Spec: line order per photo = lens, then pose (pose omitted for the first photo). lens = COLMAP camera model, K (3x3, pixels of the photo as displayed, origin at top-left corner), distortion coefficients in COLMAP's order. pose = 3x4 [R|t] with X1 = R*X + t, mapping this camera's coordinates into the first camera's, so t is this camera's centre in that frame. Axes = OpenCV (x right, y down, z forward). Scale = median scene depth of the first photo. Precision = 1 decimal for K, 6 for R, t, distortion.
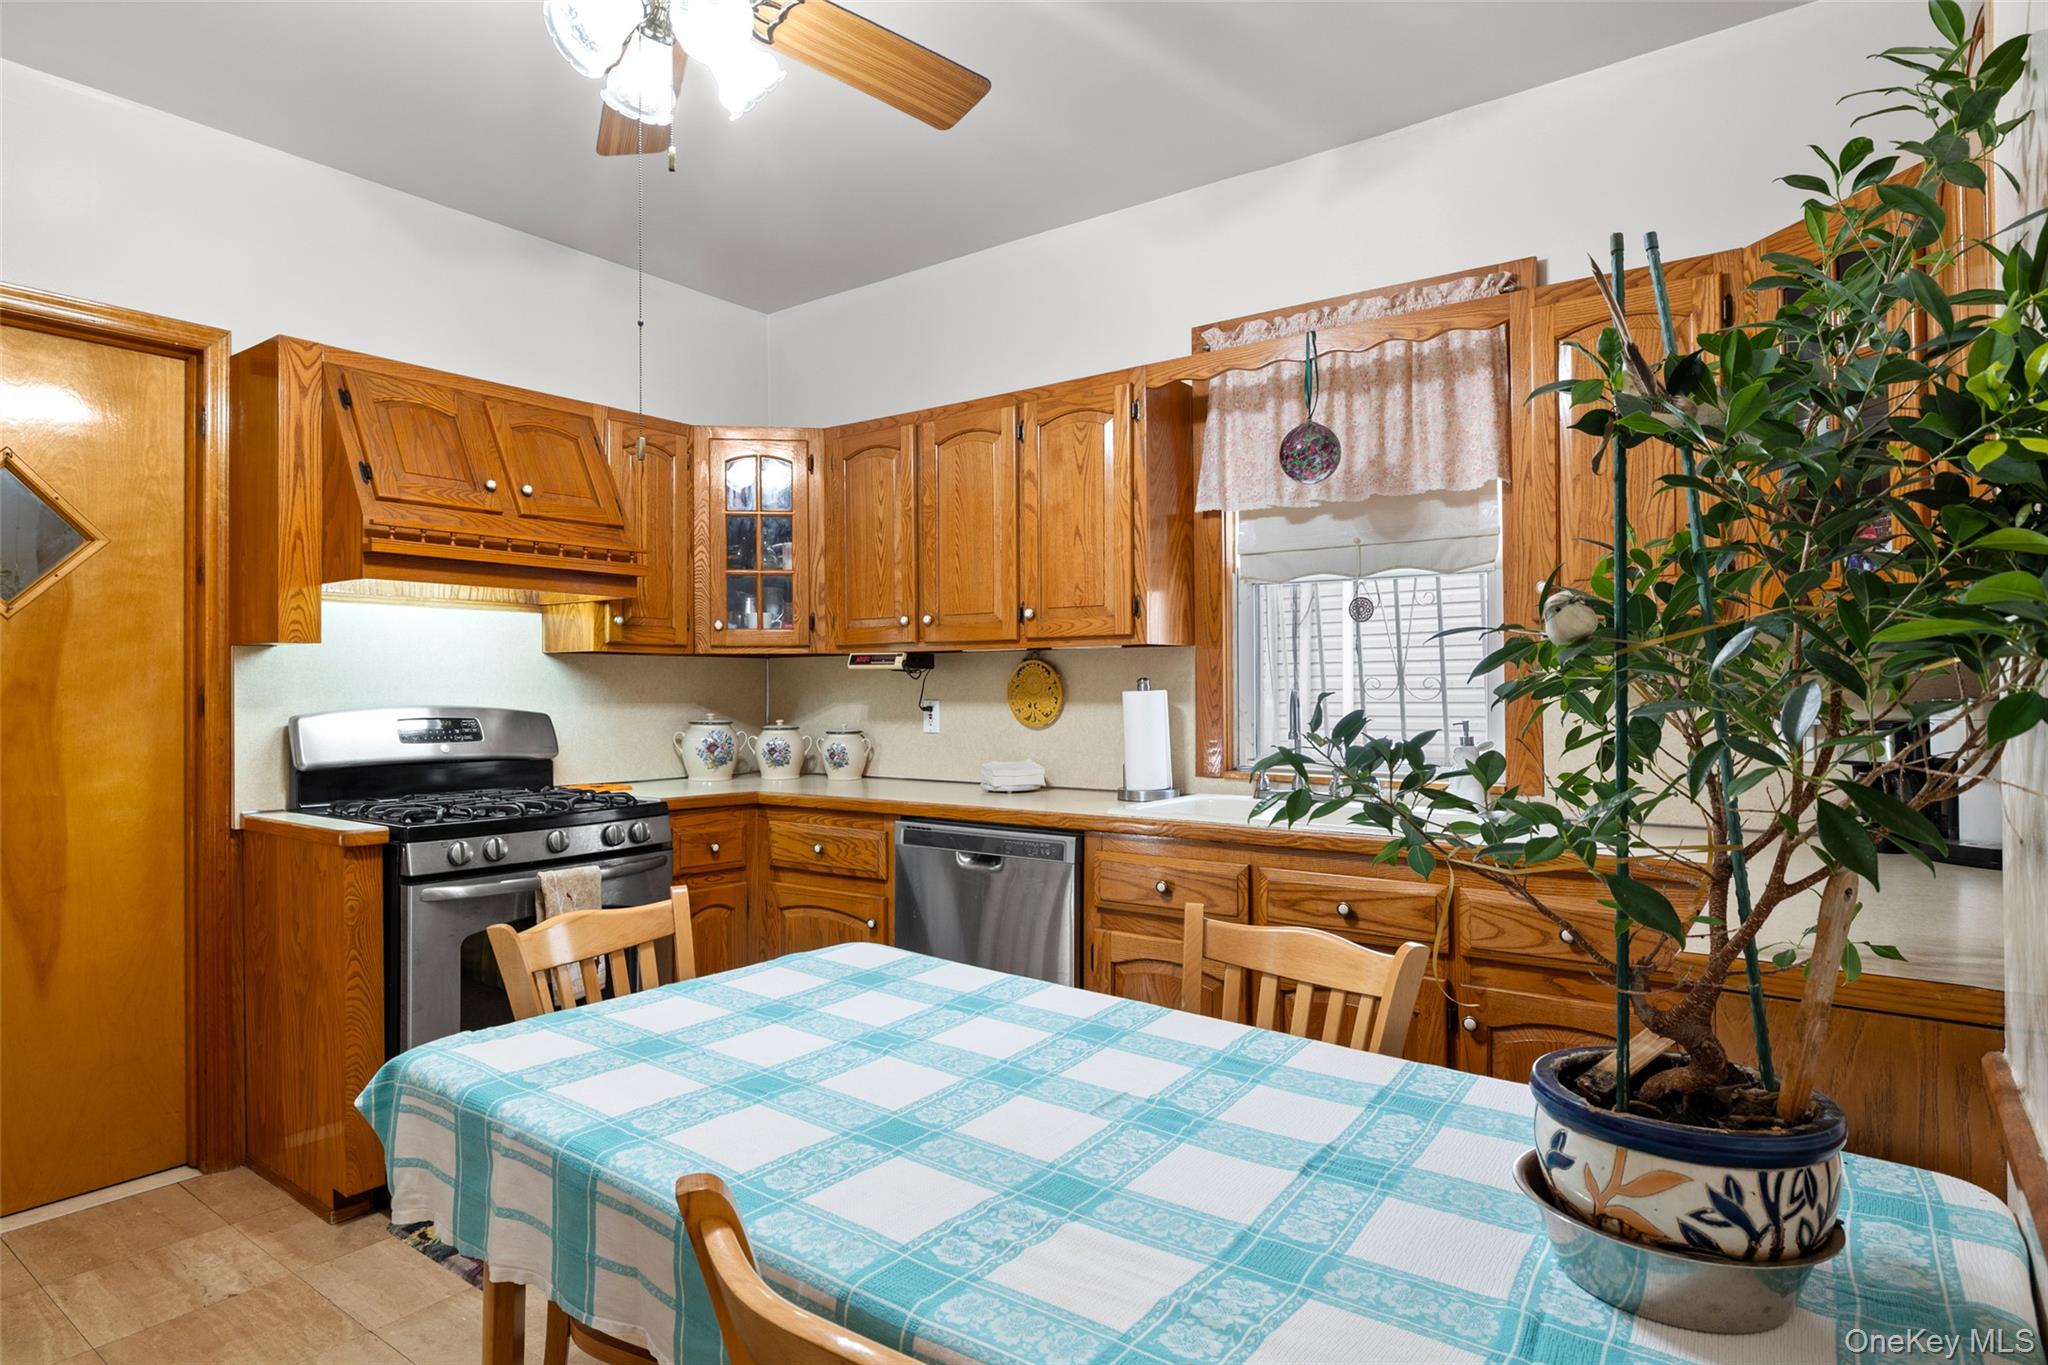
lens RADIAL K [[1137.2, 0, 1024.0], [0, 1137.2, 682.5], [0, 0, 1]] dist [0.000228, 0.000009]
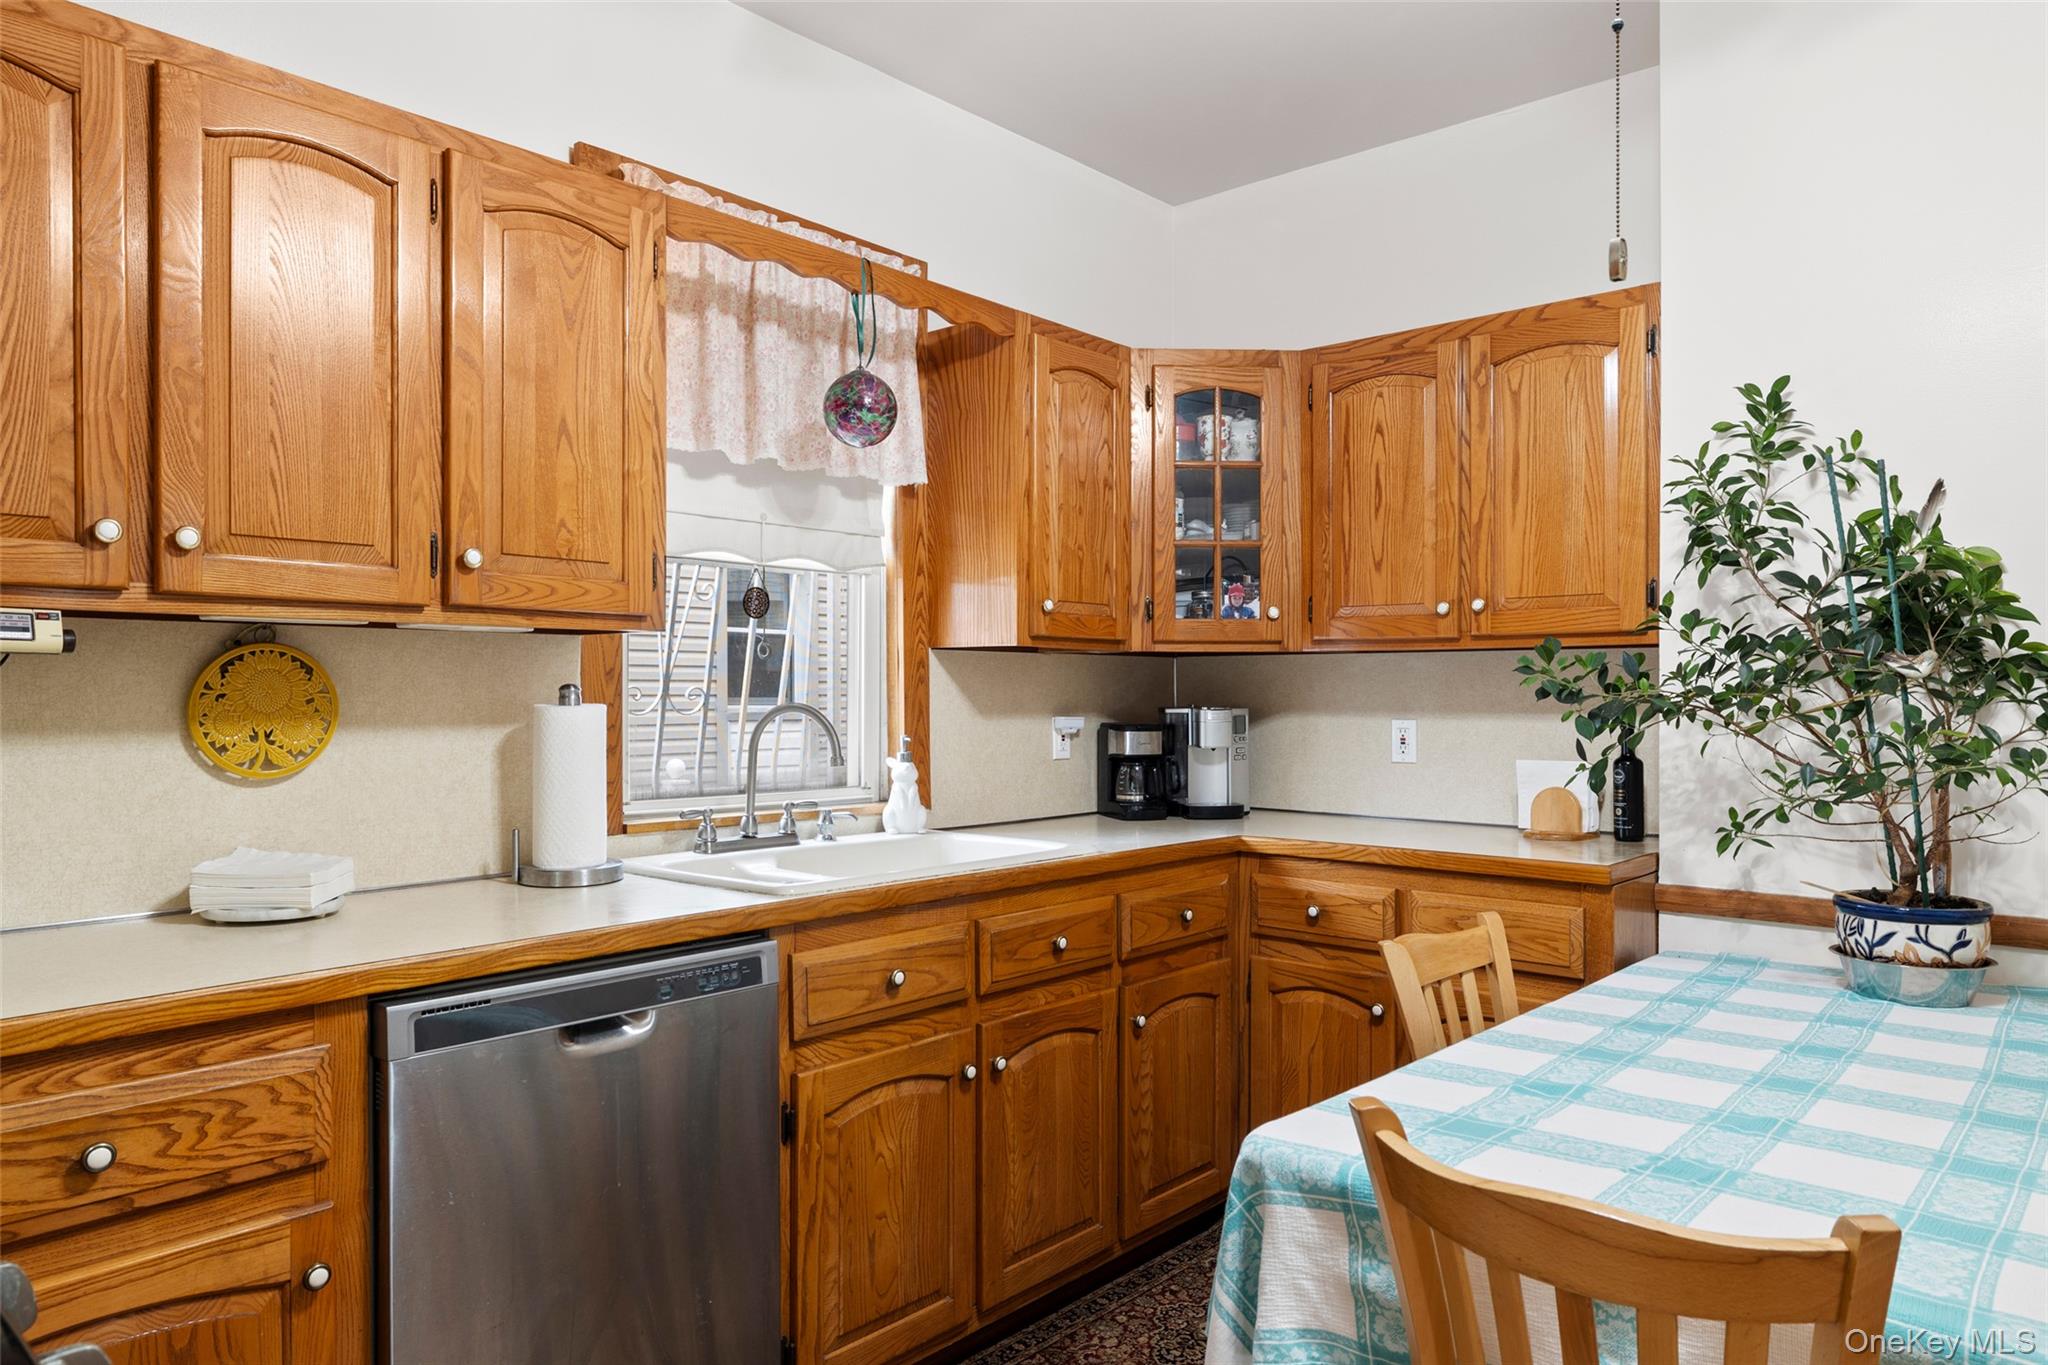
lens RADIAL K [[1263.9, 0, 1024.0], [0, 1263.9, 682.5], [0, 0, 1]] dist [0.019261, -0.001271]
pose [[0.149153, 0.012889, 0.988730, -0.551908], [-0.000828, 0.999916, -0.012910, 0.003904], [-0.988814, 0.001107, 0.149151, 0.679365]]
